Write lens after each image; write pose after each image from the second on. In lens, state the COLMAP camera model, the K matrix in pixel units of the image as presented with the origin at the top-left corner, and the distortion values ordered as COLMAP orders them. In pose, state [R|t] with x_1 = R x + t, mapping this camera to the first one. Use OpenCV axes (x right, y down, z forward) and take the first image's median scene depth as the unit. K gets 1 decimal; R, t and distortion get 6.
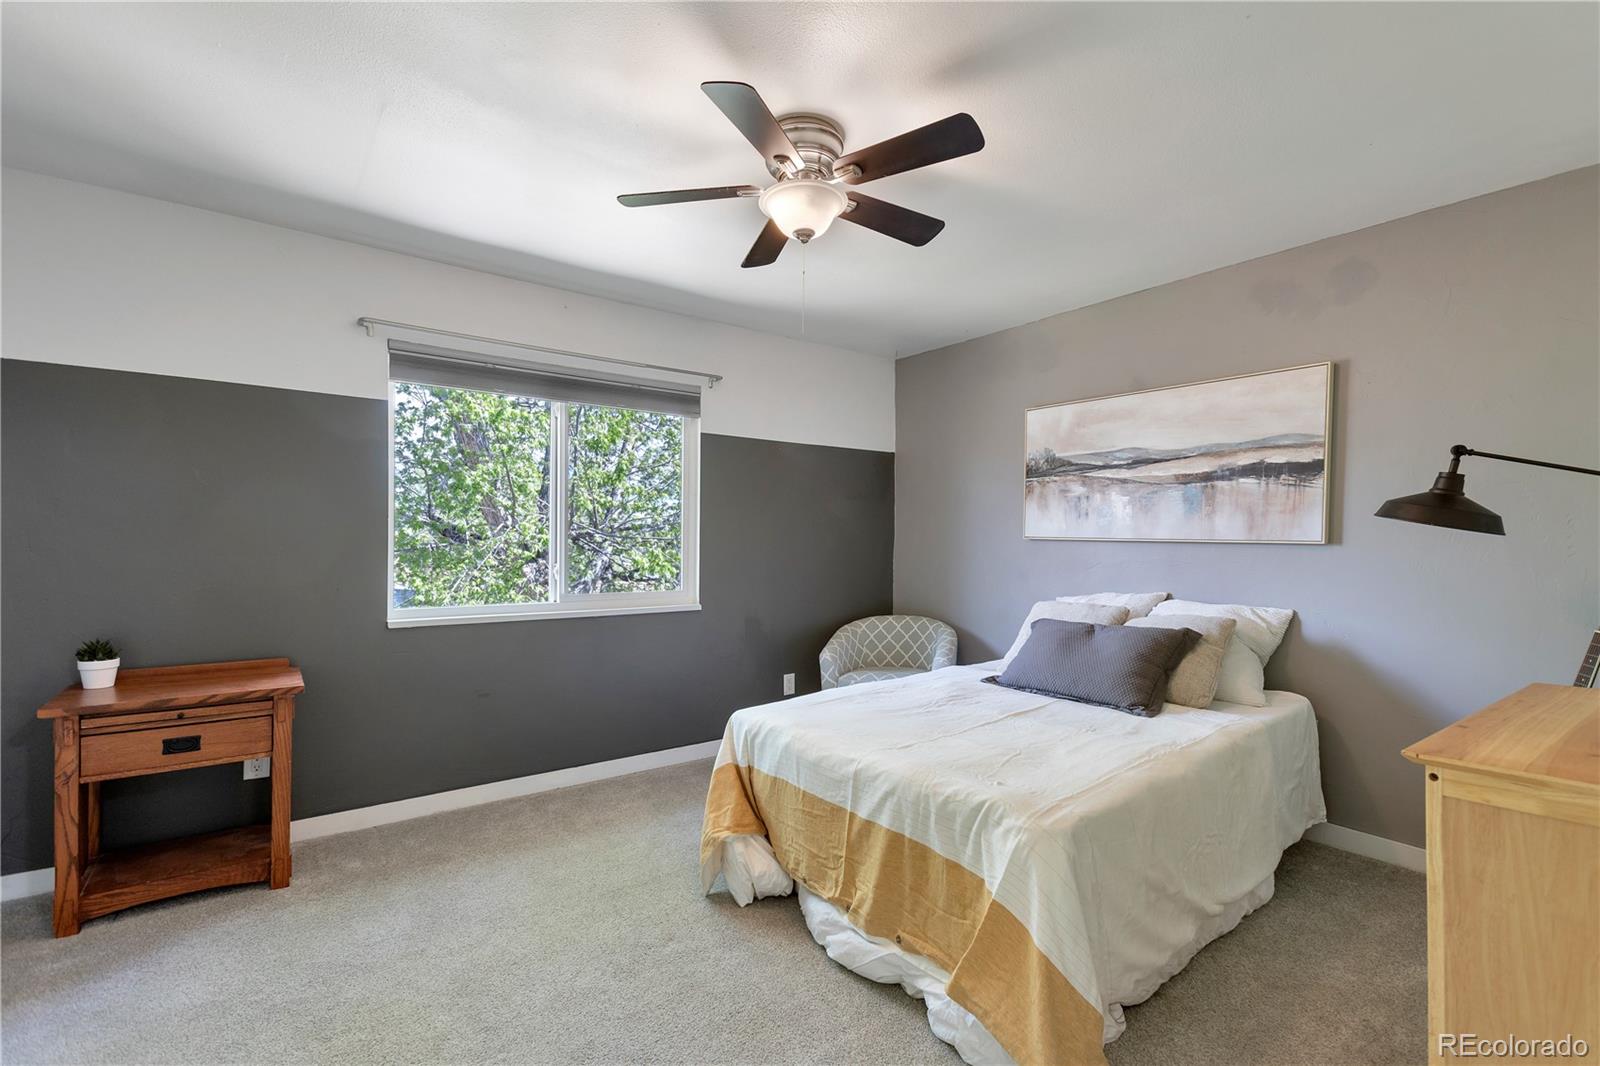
lens RADIAL K [[723.6, 0, 802.4], [0, 723.6, 538.9], [0, 0, 1]] dist [0.022045, -0.001126]
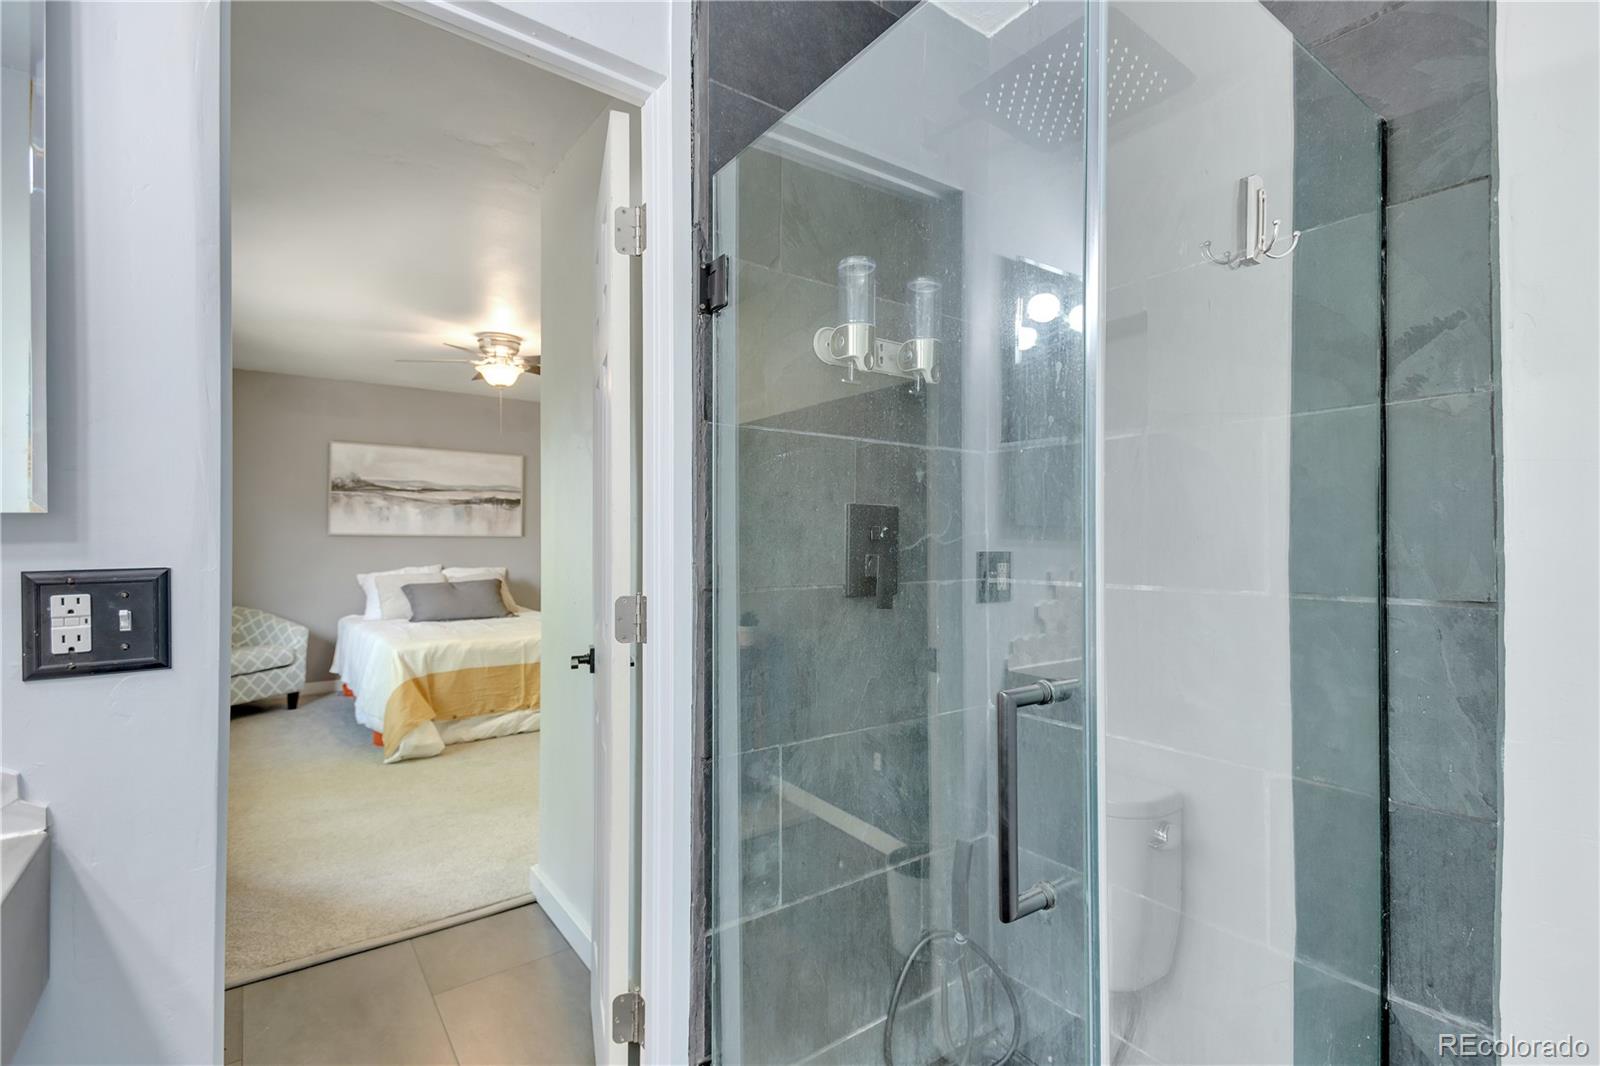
lens RADIAL K [[723.6, 0, 802.2], [0, 723.6, 536.6], [0, 0, 1]] dist [0.022045, -0.001126]
pose [[-0.008426, -0.007087, 0.999939, -1.342368], [0.002069, 0.999973, 0.007105, -0.005692], [-0.999962, 0.002129, -0.008411, 0.133779]]
